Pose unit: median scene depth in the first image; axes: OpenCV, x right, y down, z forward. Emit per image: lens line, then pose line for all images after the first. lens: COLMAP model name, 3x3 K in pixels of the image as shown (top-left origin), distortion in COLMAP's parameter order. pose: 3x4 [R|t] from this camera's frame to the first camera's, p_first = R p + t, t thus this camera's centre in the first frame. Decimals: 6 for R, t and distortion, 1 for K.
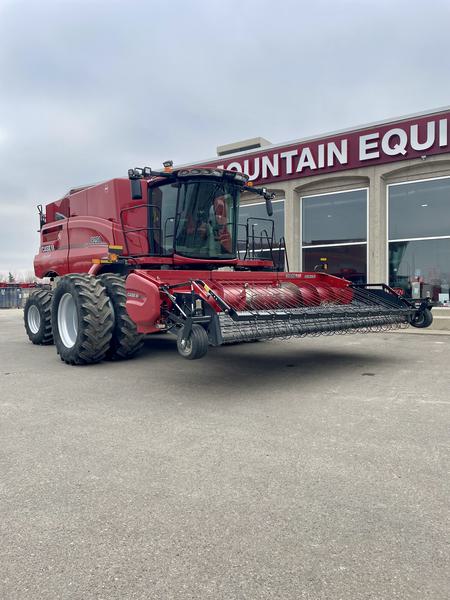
lens RADIAL K [[449.0, 0, 227.0], [0, 449.0, 300.4], [0, 0, 1]] dist [-0.010259, -0.003612]
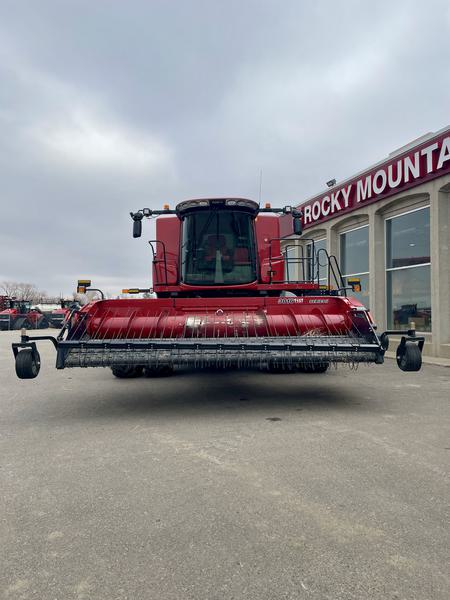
lens RADIAL K [[449.0, 0, 228.8], [0, 449.0, 298.3], [0, 0, 1]] dist [-0.010259, -0.003612]
pose [[0.785444, -0.017246, -0.618692, 0.347388], [-0.009789, 0.999141, -0.040279, -0.012198], [0.618855, 0.037693, 0.784600, 0.122997]]
